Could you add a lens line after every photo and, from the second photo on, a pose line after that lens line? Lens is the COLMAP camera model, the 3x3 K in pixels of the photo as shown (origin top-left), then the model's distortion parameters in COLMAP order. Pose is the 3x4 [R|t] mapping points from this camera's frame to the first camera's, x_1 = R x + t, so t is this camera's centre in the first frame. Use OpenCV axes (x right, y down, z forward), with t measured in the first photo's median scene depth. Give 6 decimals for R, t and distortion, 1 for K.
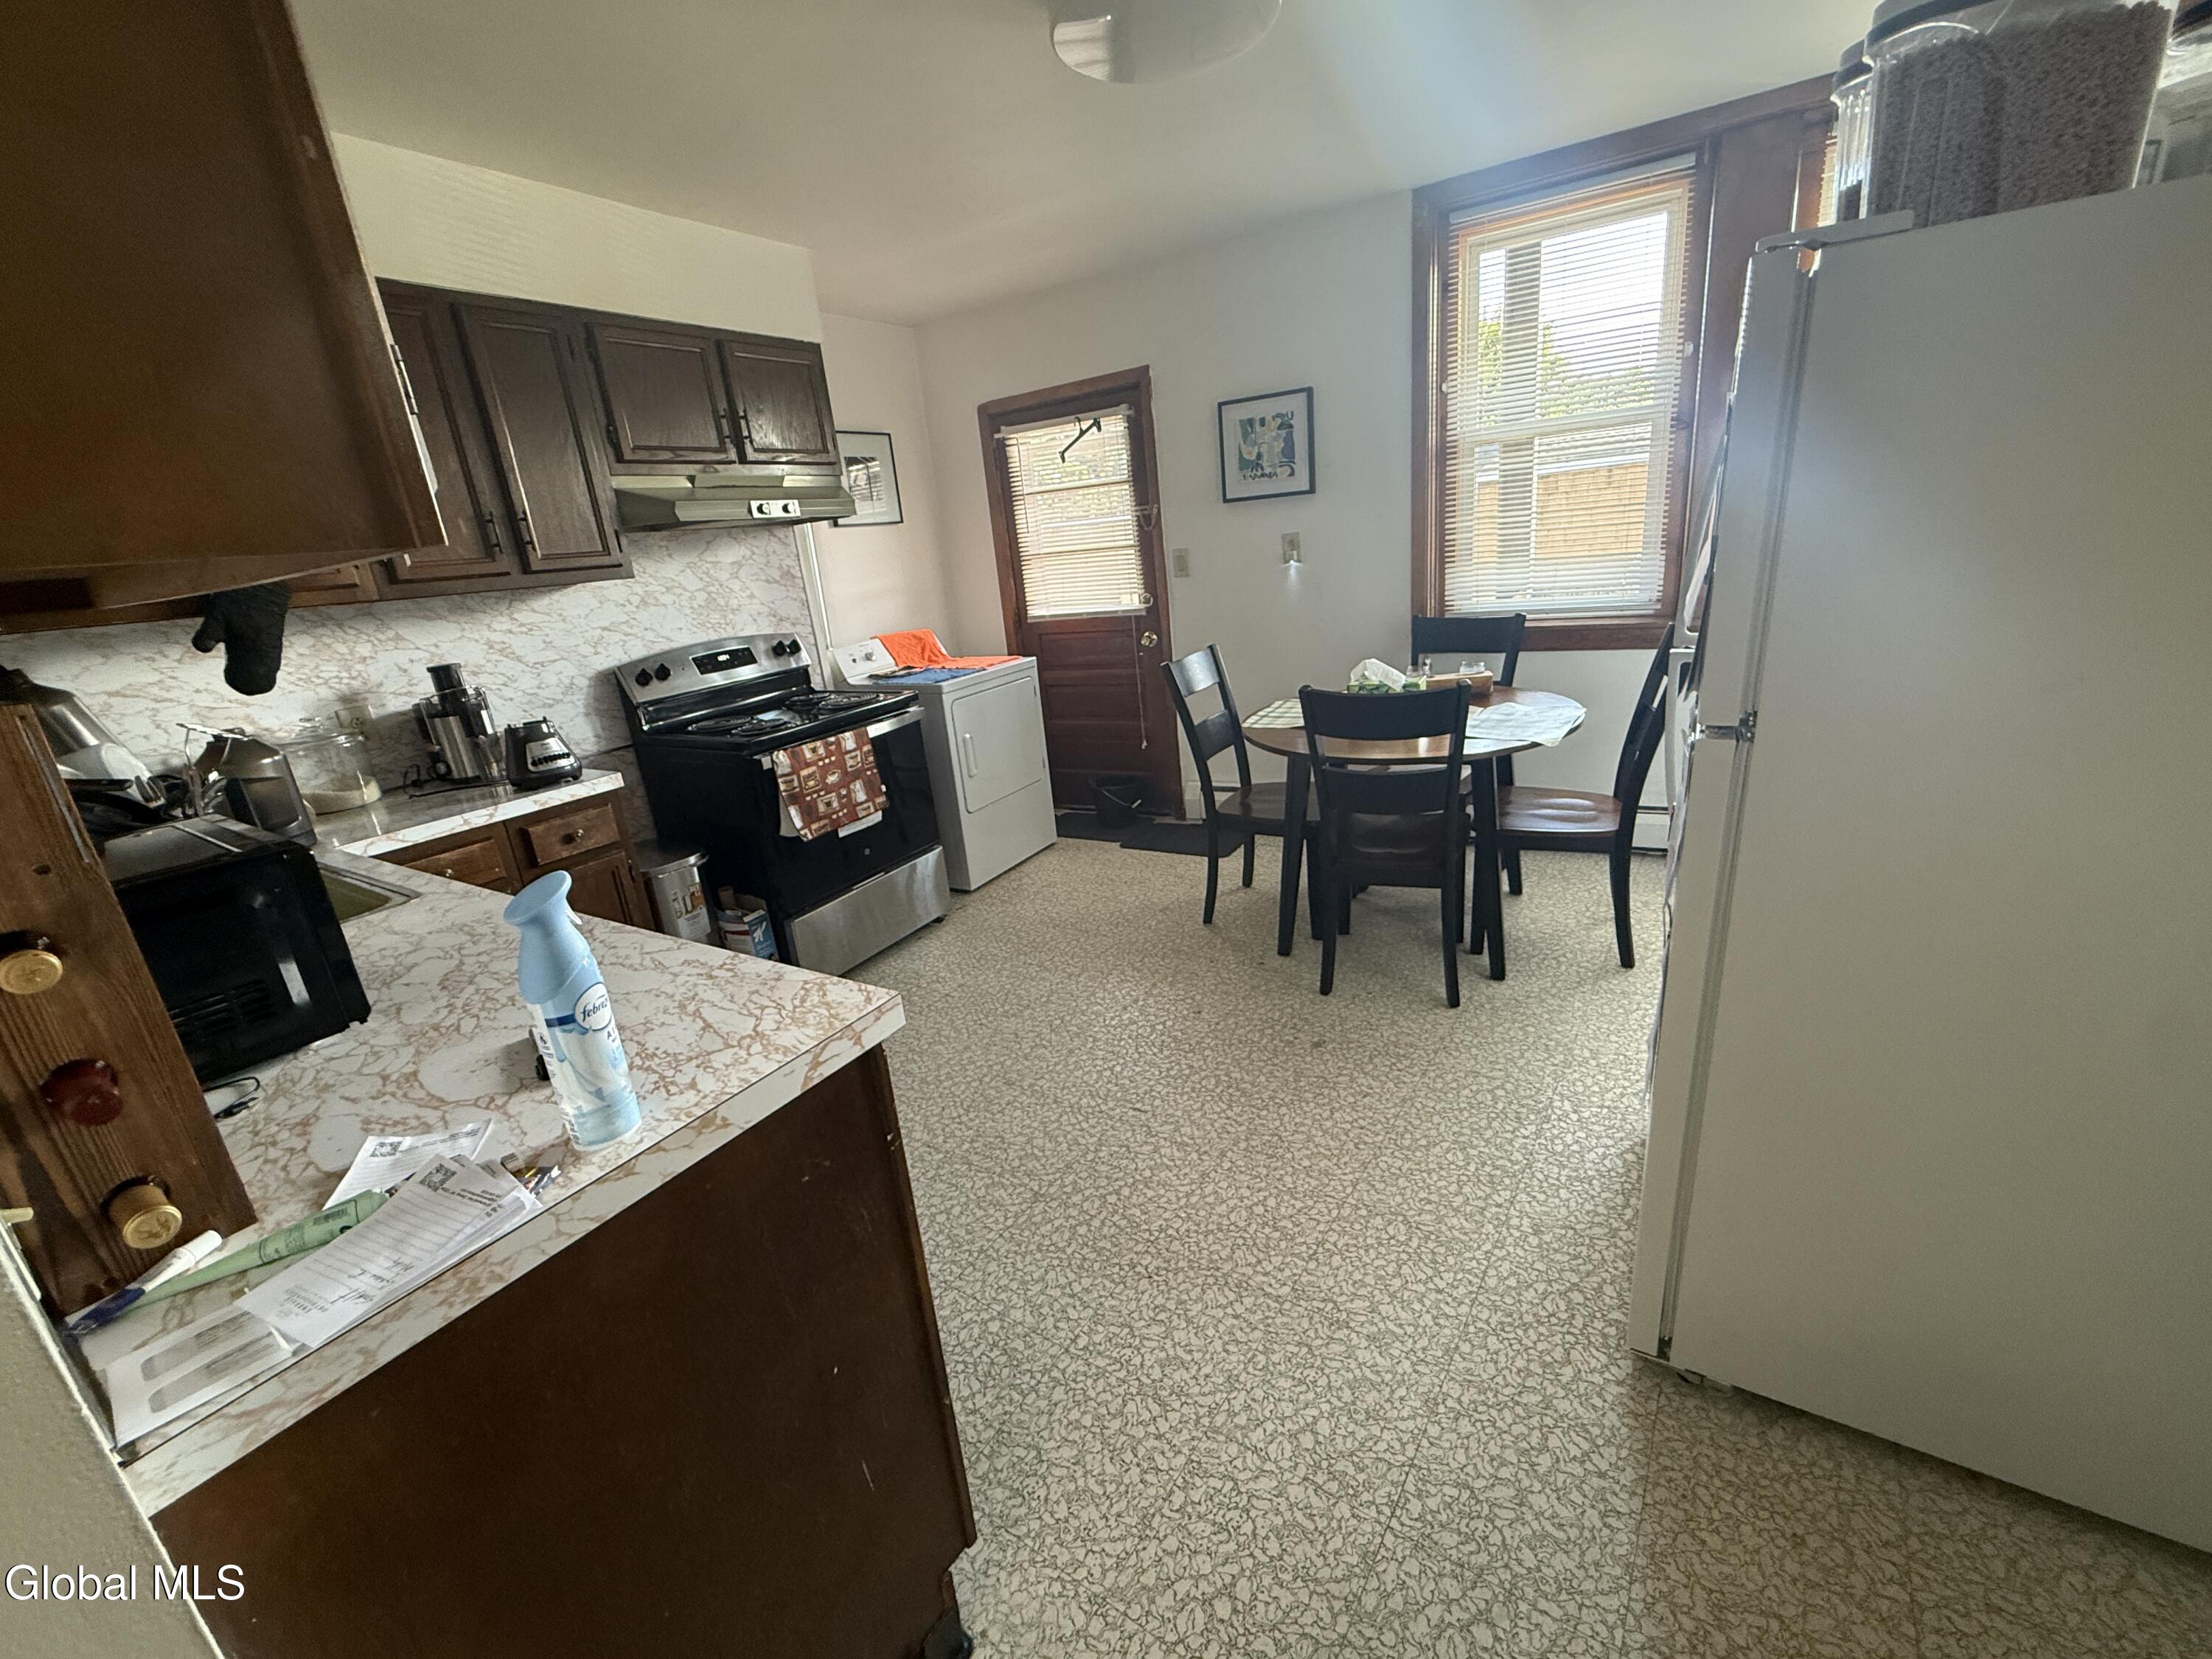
lens RADIAL K [[918.1, 0, 1106.0], [0, 918.1, 829.5], [0, 0, 1]] dist [0.001644, 0.000614]
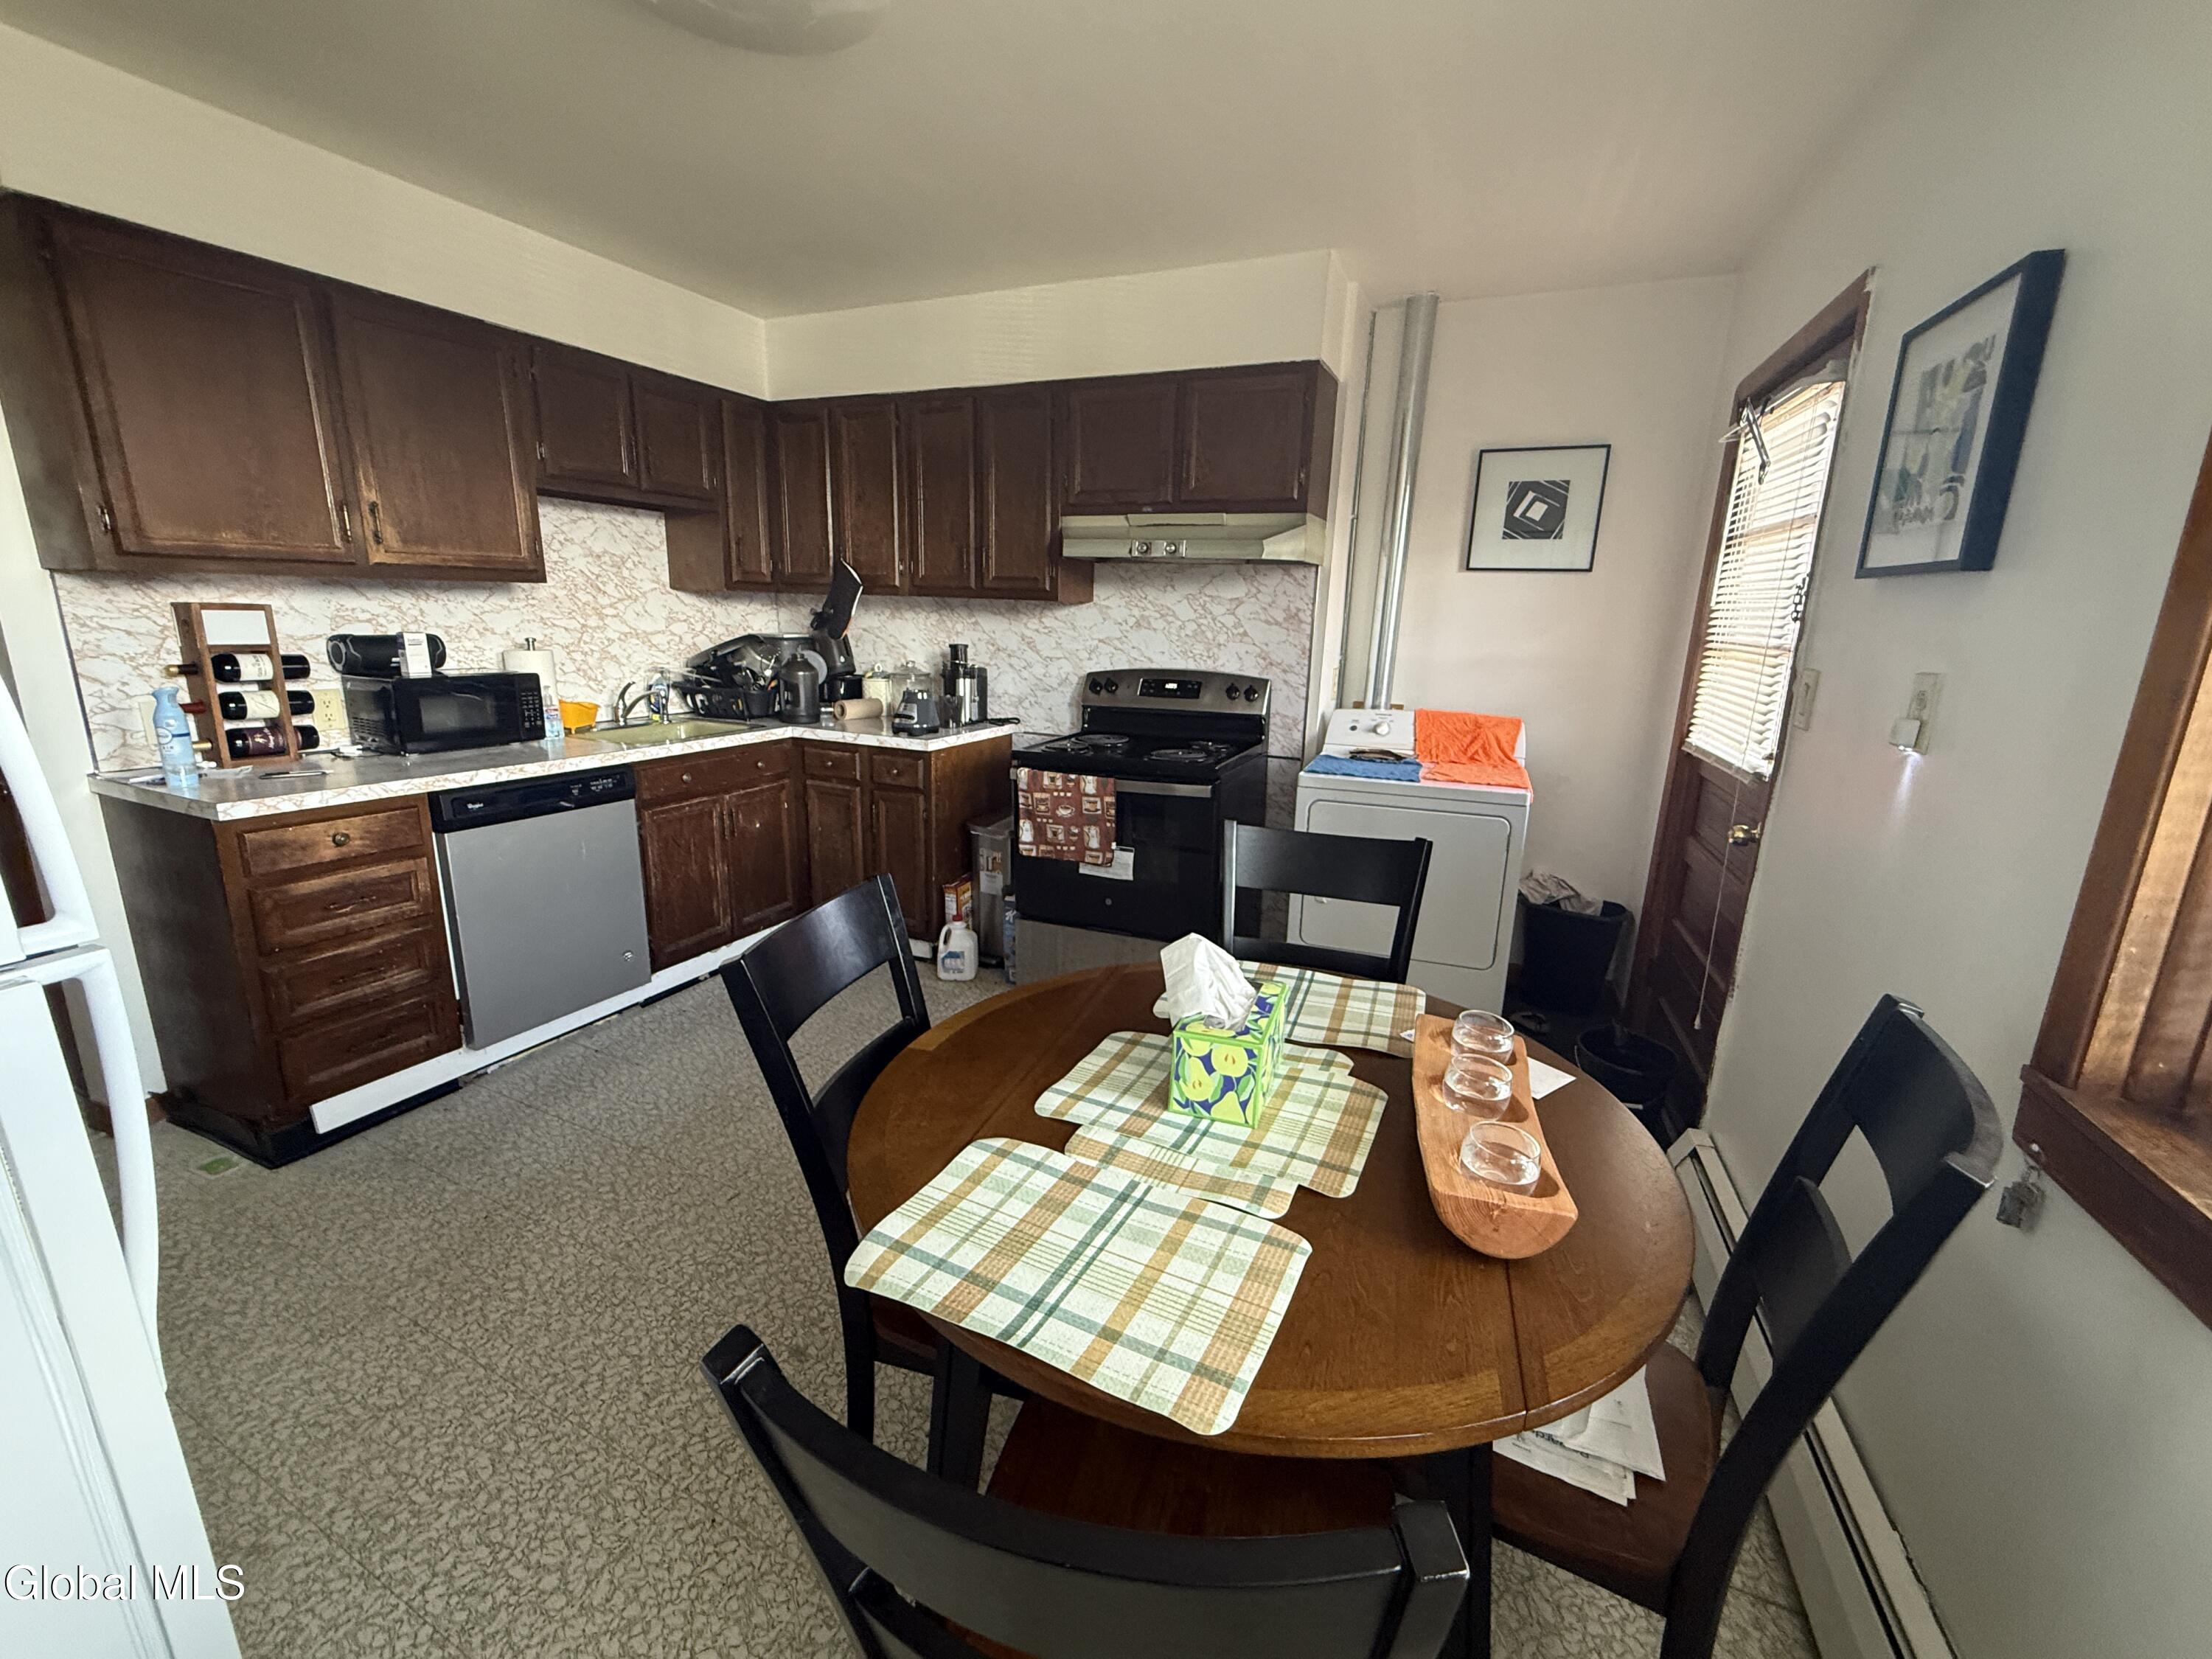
lens RADIAL K [[918.1, 0, 1106.0], [0, 918.1, 829.5], [0, 0, 1]] dist [0.001644, 0.000614]
pose [[0.142515, 0.331689, -0.932562, 0.657937], [-0.335316, 0.902645, 0.269806, -0.325697], [0.931264, 0.274252, 0.239861, 0.797893]]
